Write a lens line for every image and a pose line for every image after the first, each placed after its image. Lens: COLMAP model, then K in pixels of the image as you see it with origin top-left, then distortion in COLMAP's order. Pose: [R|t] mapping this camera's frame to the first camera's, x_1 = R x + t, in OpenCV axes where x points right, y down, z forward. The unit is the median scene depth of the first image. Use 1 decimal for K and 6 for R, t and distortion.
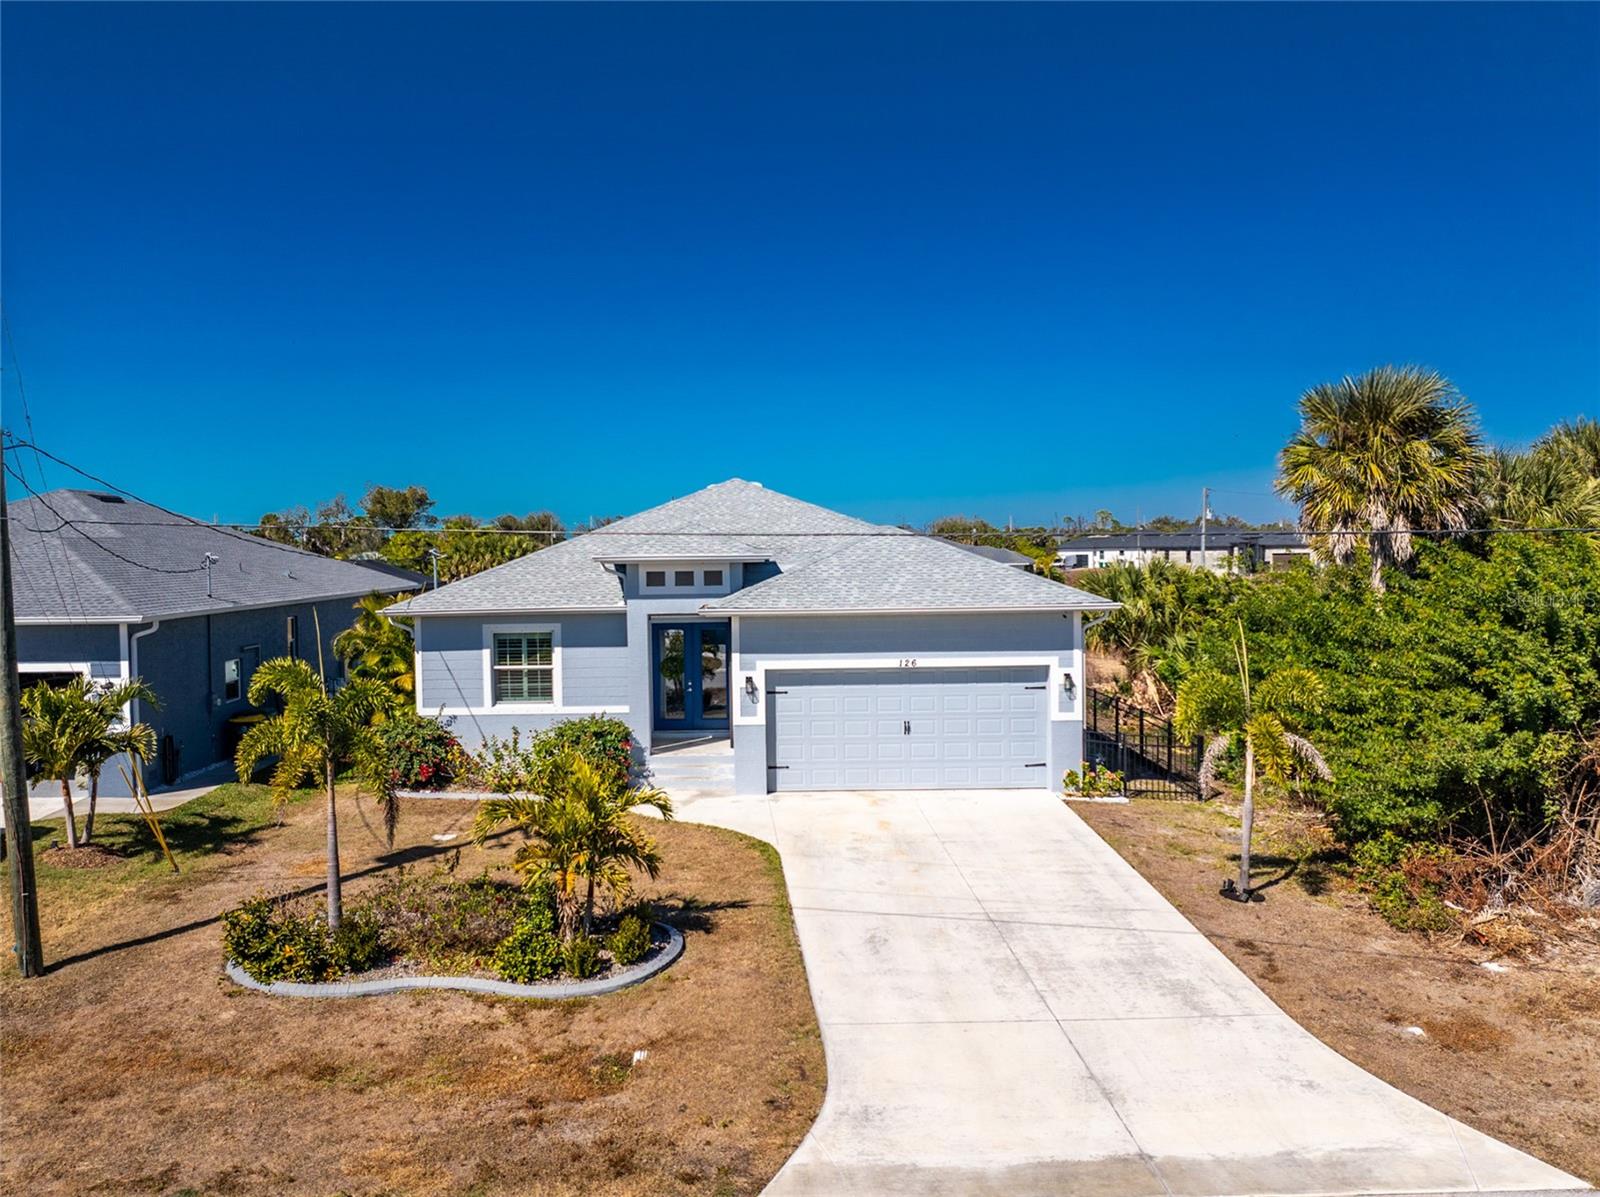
lens RADIAL K [[1226.6, 0, 731.4], [0, 1226.6, 600.9], [0, 0, 1]] dist [-0.038823, -0.000327]
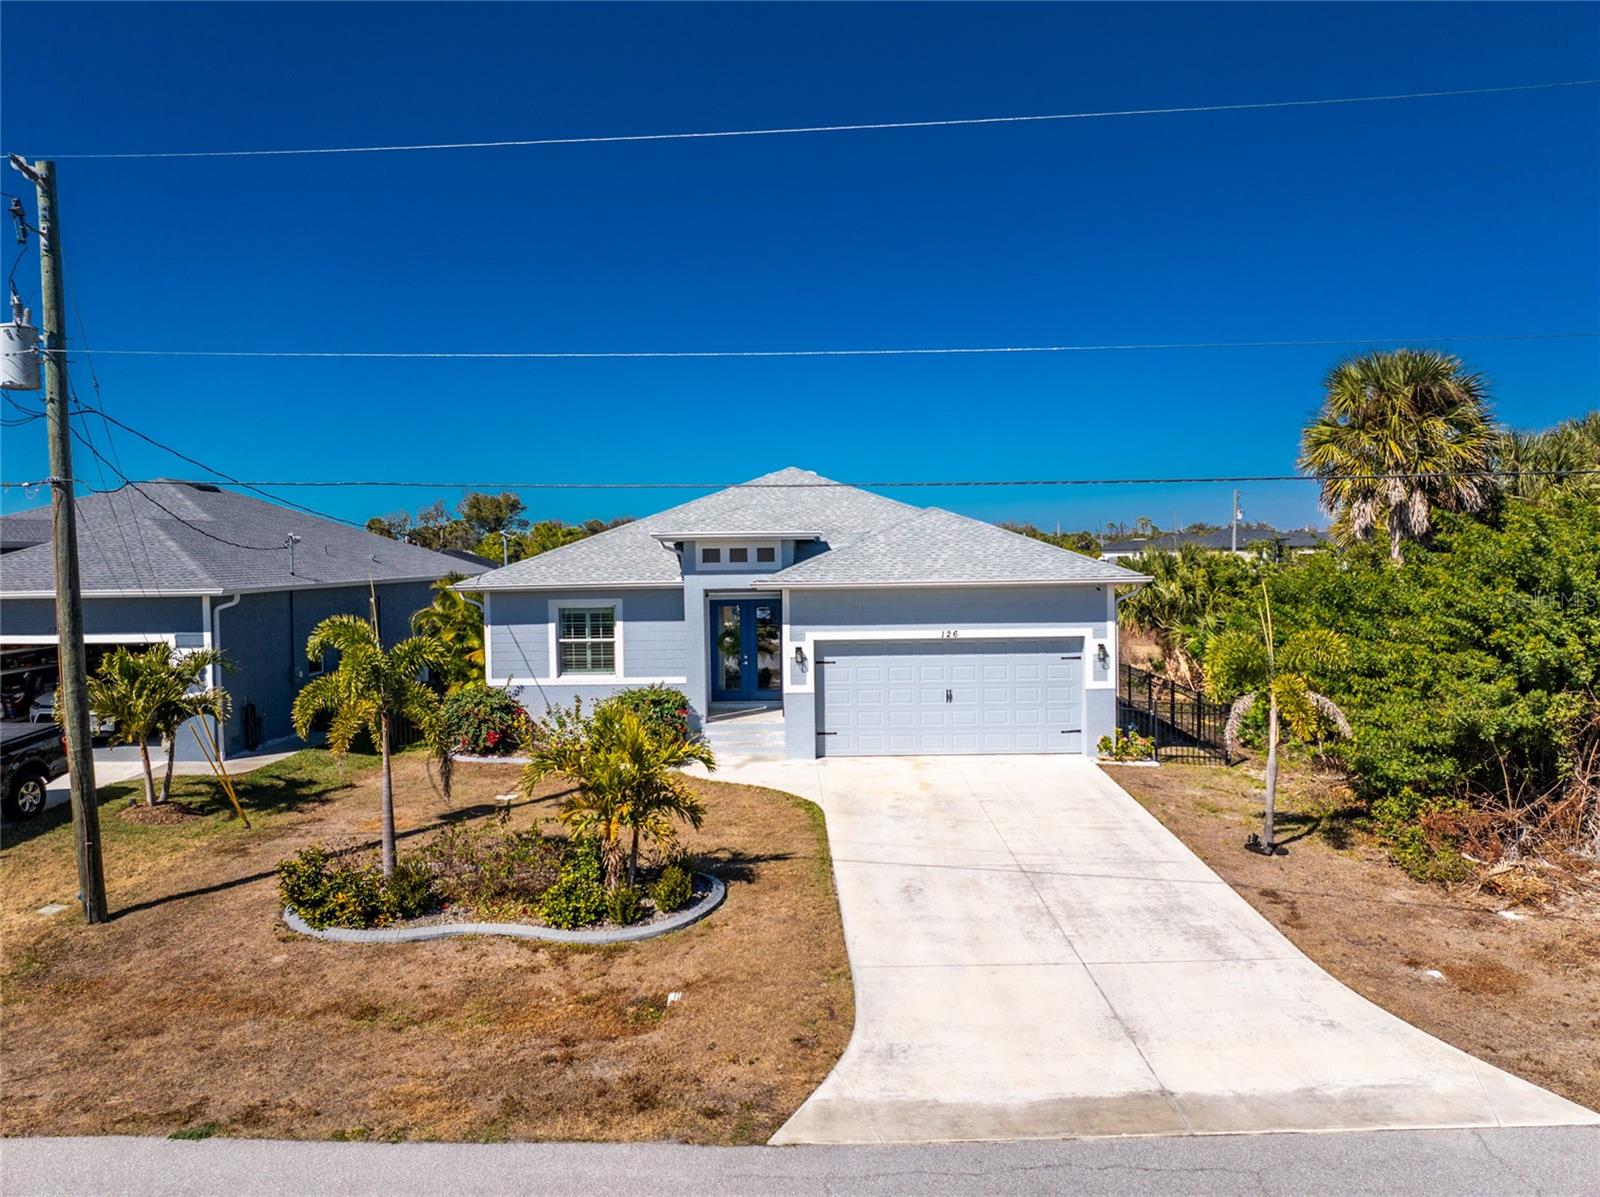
lens RADIAL K [[1125.8, 0, 800.0], [0, 1125.8, 598.5], [0, 0, 1]] dist [-0.040686, 0.003228]
pose [[0.999998, 0.000368, -0.002144, 0.023697], [-0.000373, 0.999997, -0.002605, 0.030585], [0.002143, 0.002605, 0.999994, 0.045233]]
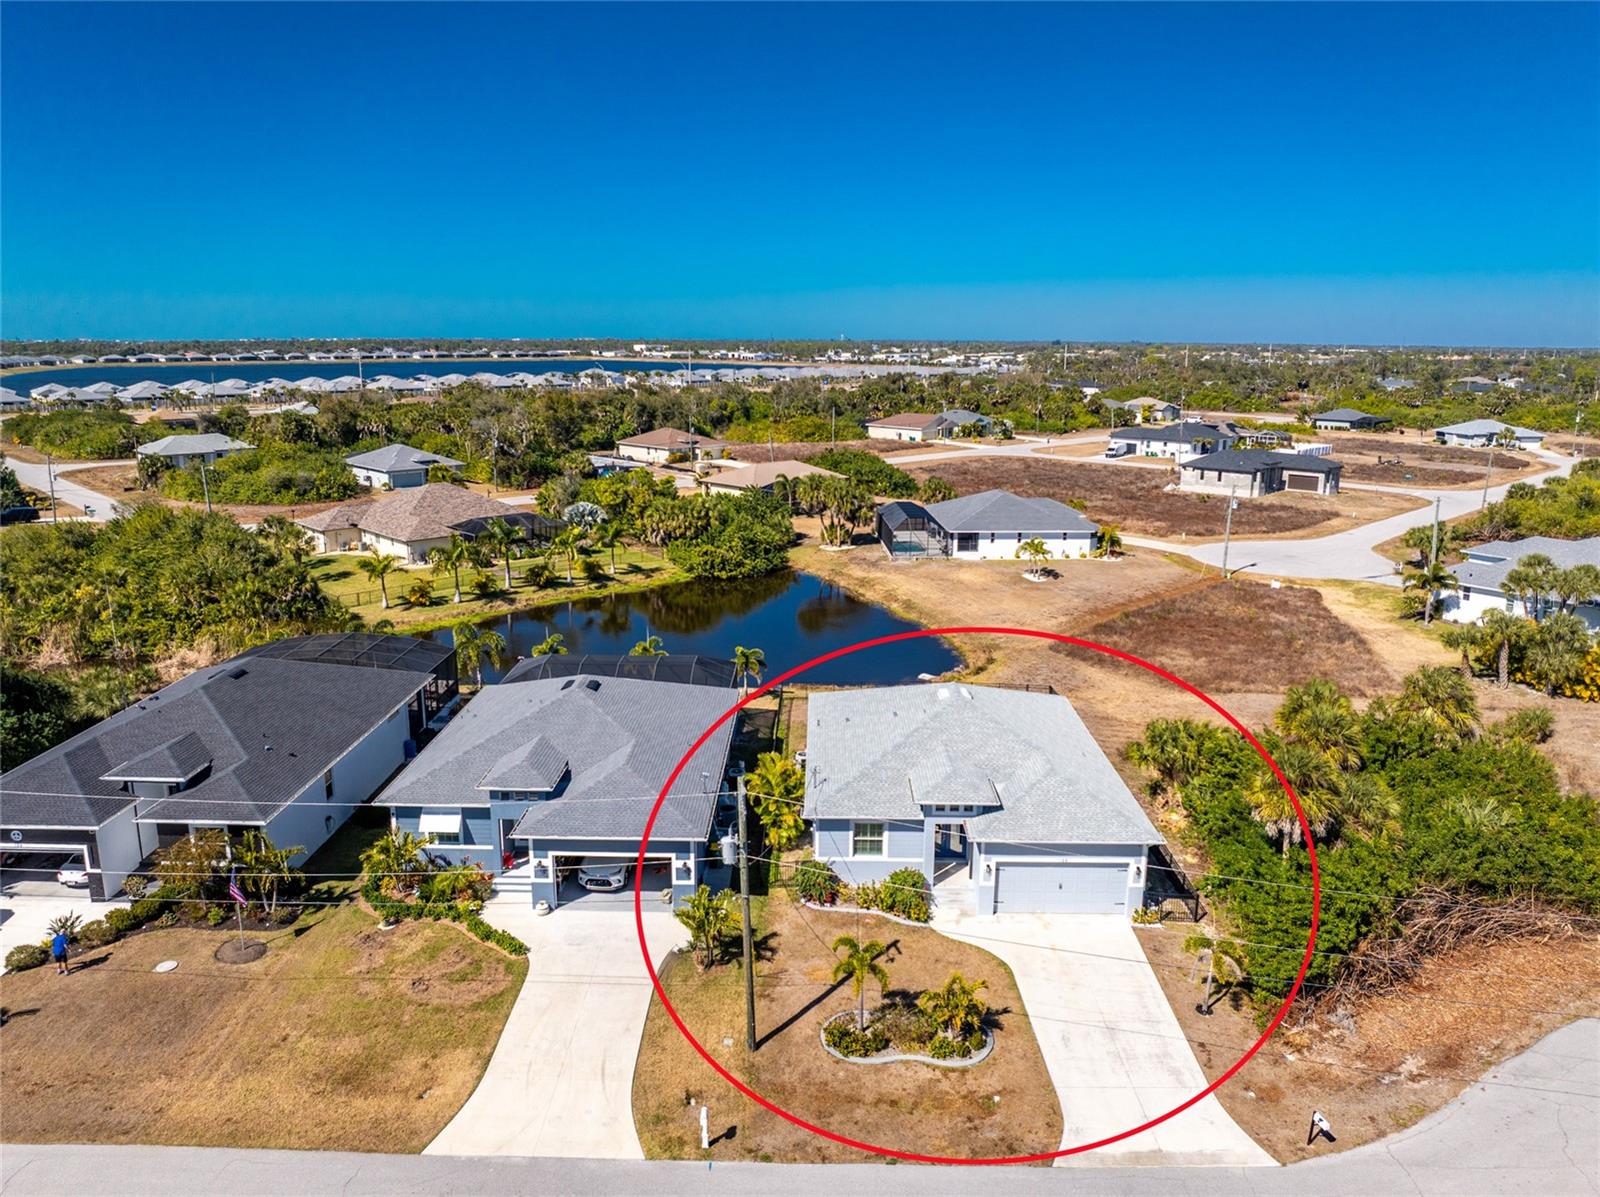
lens RADIAL K [[1123.3, 0, 802.2], [0, 1123.3, 597.7], [0, 0, 1]] dist [-0.022590, -0.031109]
pose [[0.999757, 0.020789, 0.007308, -0.447139], [-0.021770, 0.983141, 0.181550, -0.994335], [-0.003410, -0.181665, 0.983355, -1.110233]]
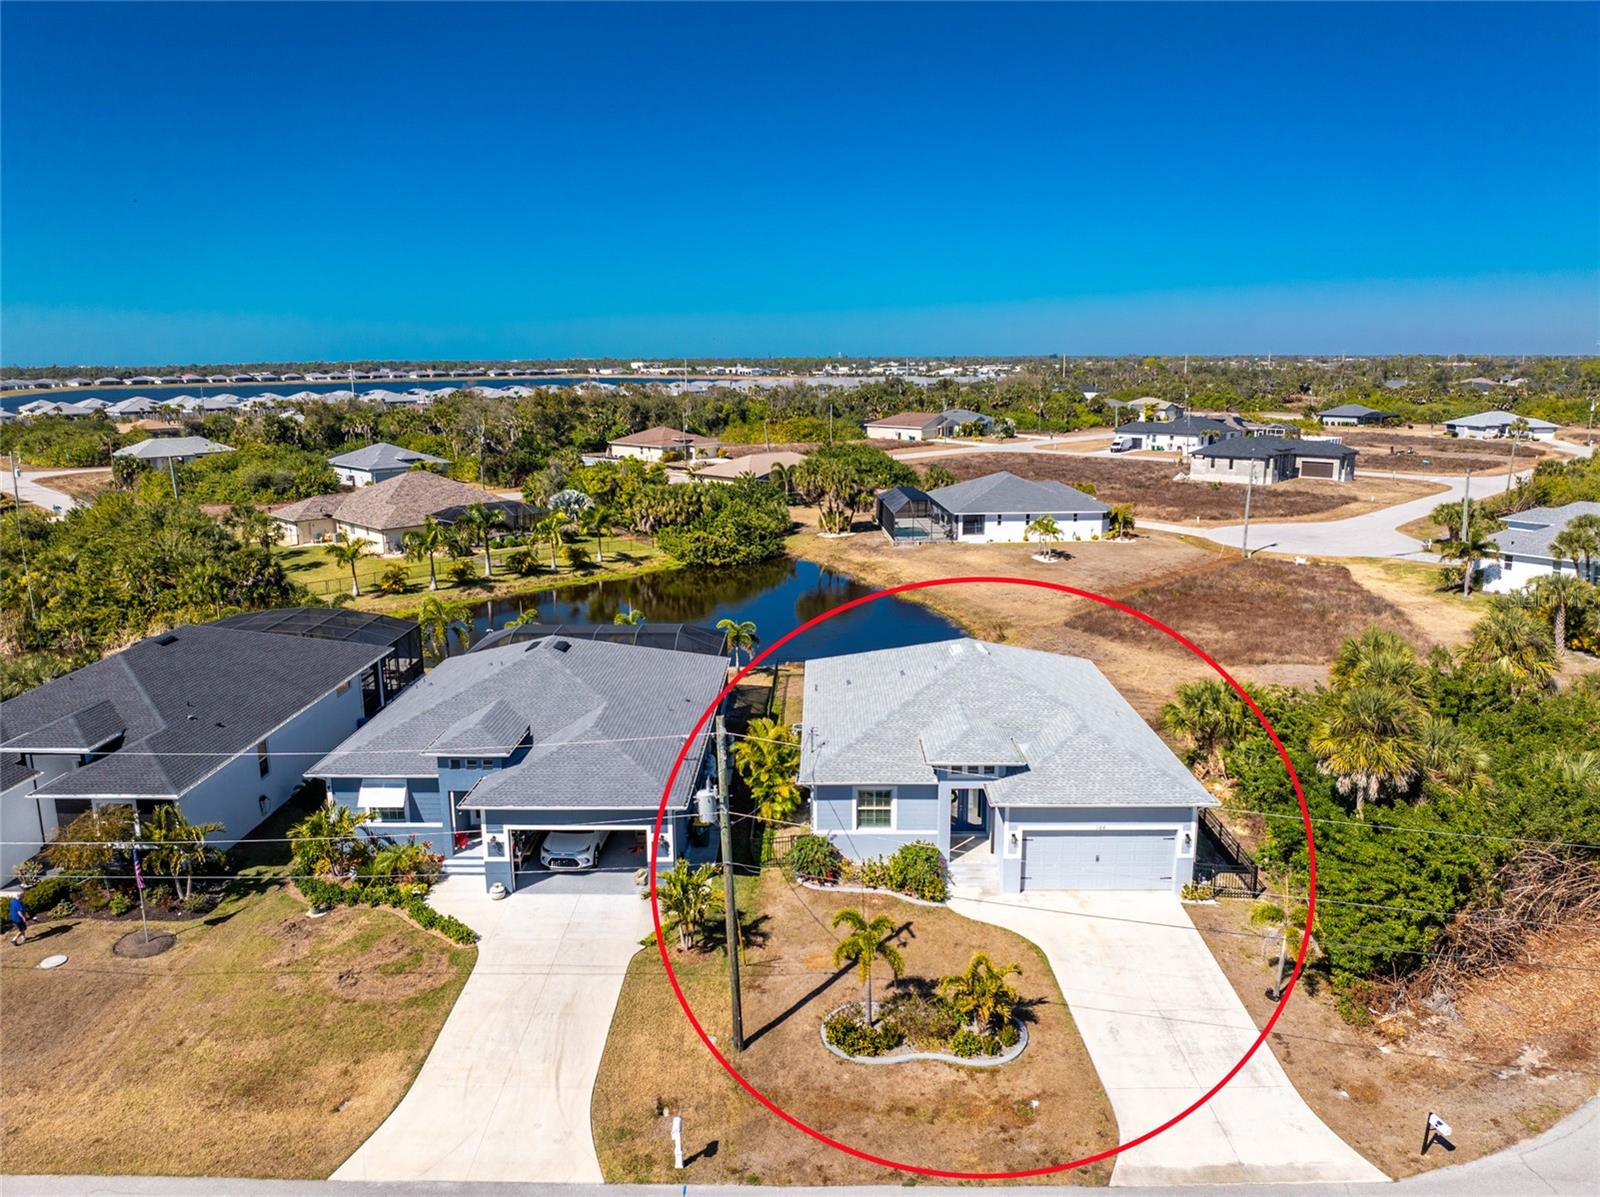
lens RADIAL K [[1125.3, 0, 802.6], [0, 1125.3, 593.2], [0, 0, 1]] dist [-0.035311, -0.003148]
pose [[0.999945, 0.007958, 0.006790, -0.424895], [-0.008951, 0.986803, 0.161679, -0.755720], [-0.005414, -0.161731, 0.986820, -0.799492]]
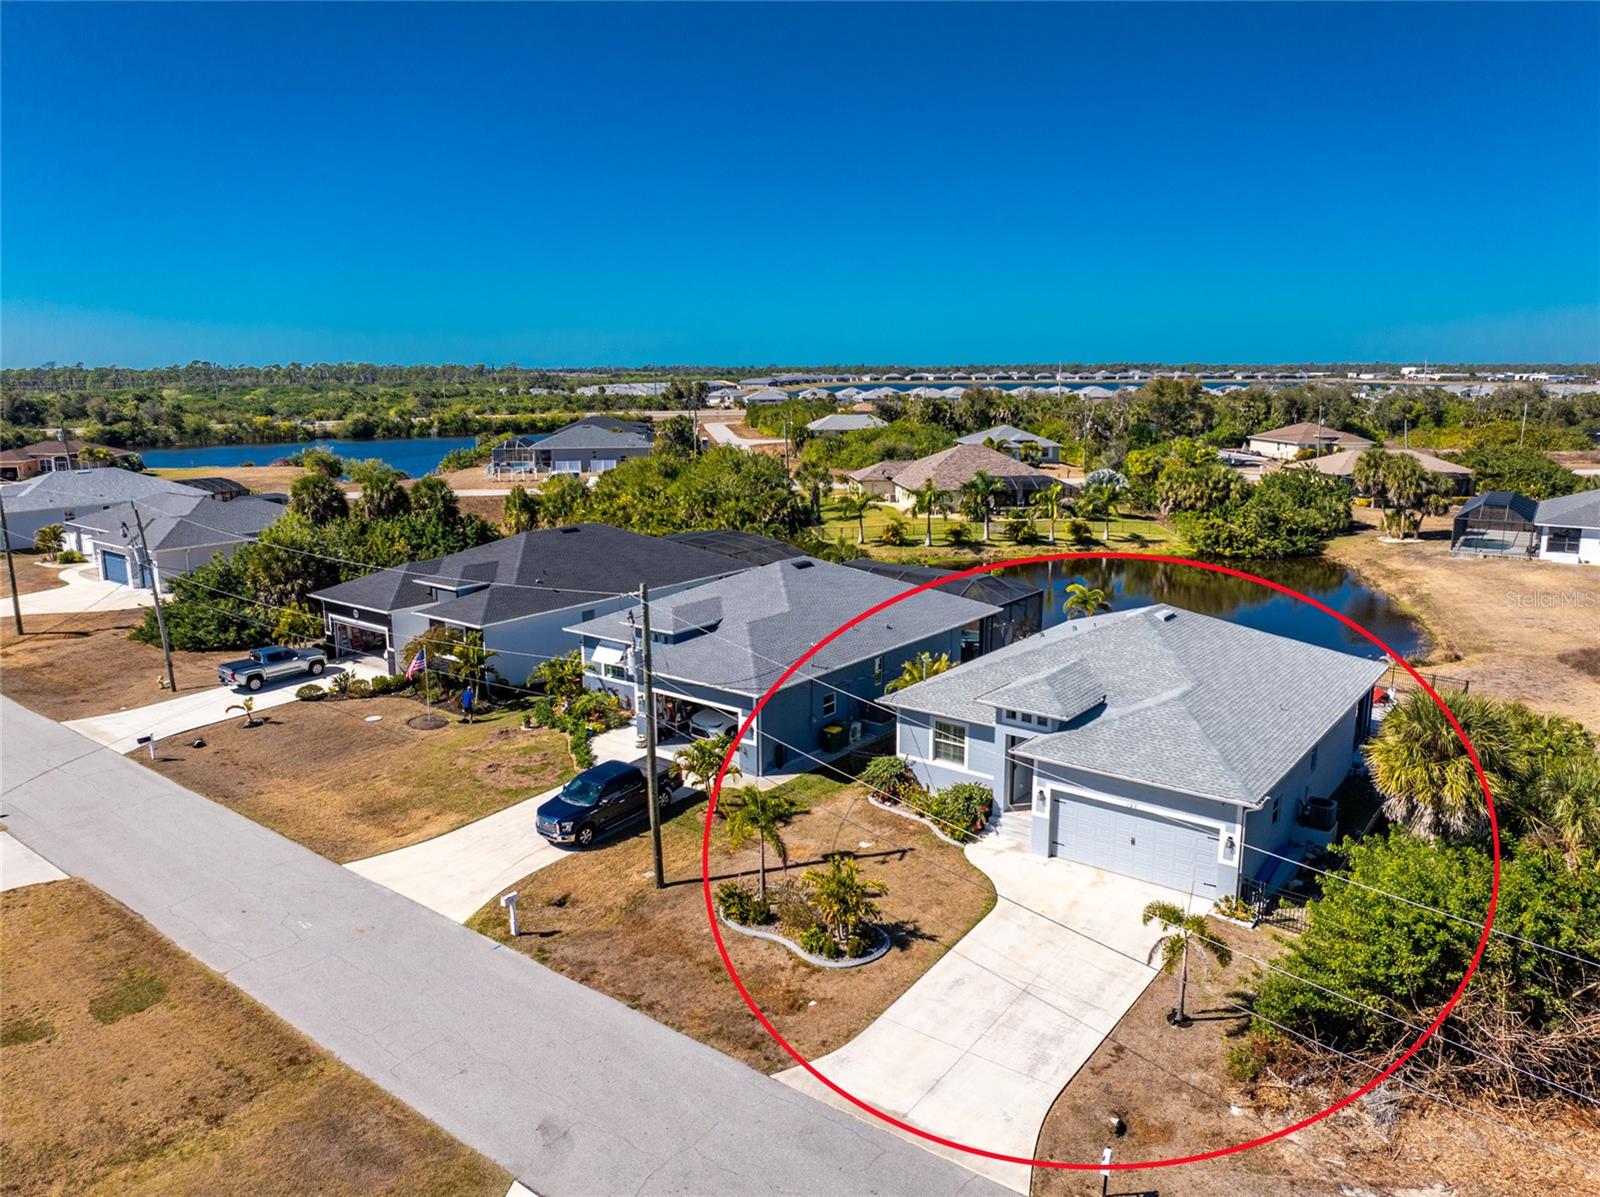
lens RADIAL K [[1123.3, 0, 802.2], [0, 1123.3, 597.7], [0, 0, 1]] dist [-0.022590, -0.031109]
pose [[0.799895, 0.131581, -0.585537, 0.840769], [-0.033040, 0.983844, 0.175951, -0.624300], [0.599229, -0.121396, 0.791320, -0.534668]]
